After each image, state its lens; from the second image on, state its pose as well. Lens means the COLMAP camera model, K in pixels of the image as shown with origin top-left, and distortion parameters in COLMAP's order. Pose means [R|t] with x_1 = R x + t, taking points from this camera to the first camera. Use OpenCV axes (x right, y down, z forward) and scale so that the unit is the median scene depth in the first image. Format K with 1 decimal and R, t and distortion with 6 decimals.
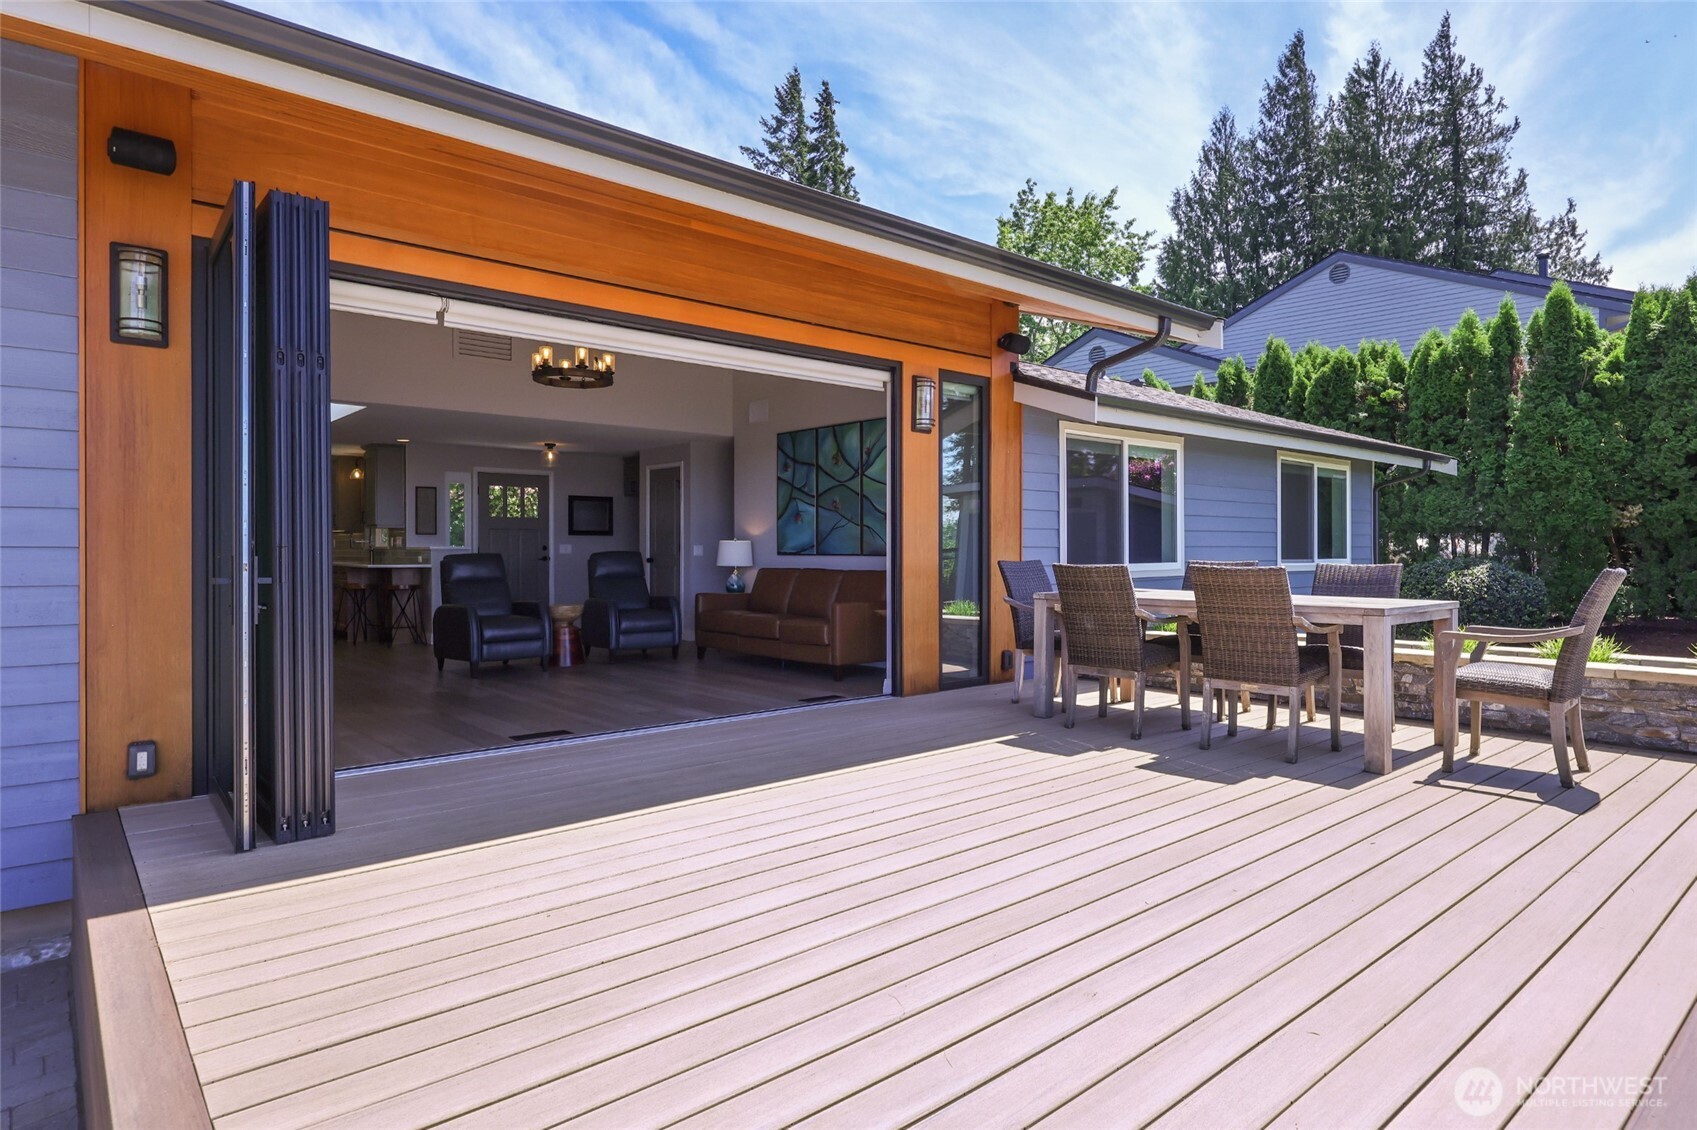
lens RADIAL K [[955.0, 0, 848.5], [0, 955.0, 565.0], [0, 0, 1]] dist [0.008313, 0.000547]
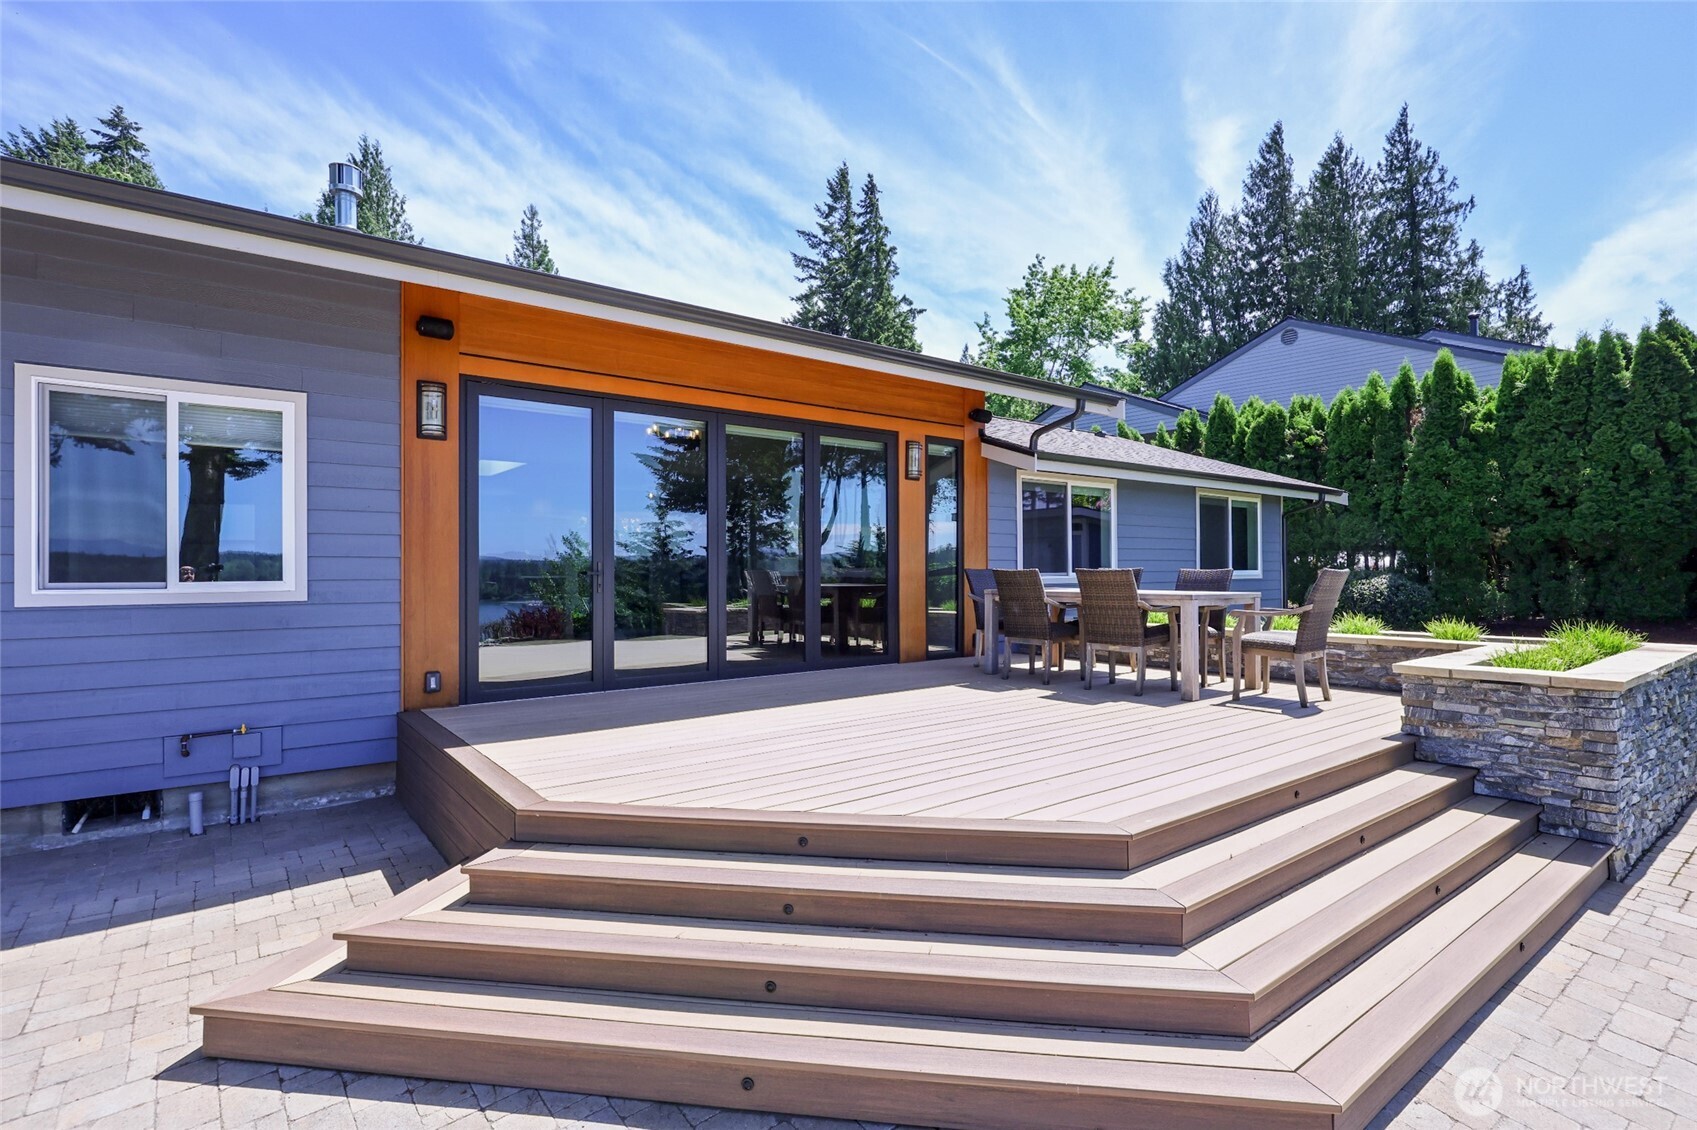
lens RADIAL K [[822.6, 0, 848.5], [0, 822.6, 565.0], [0, 0, 1]] dist [-0.001135, -0.000372]
pose [[0.998634, -0.003041, -0.052160, 0.018552], [0.001957, 0.999782, -0.020808, 0.006248], [0.052212, 0.020678, 0.998422, -0.099869]]
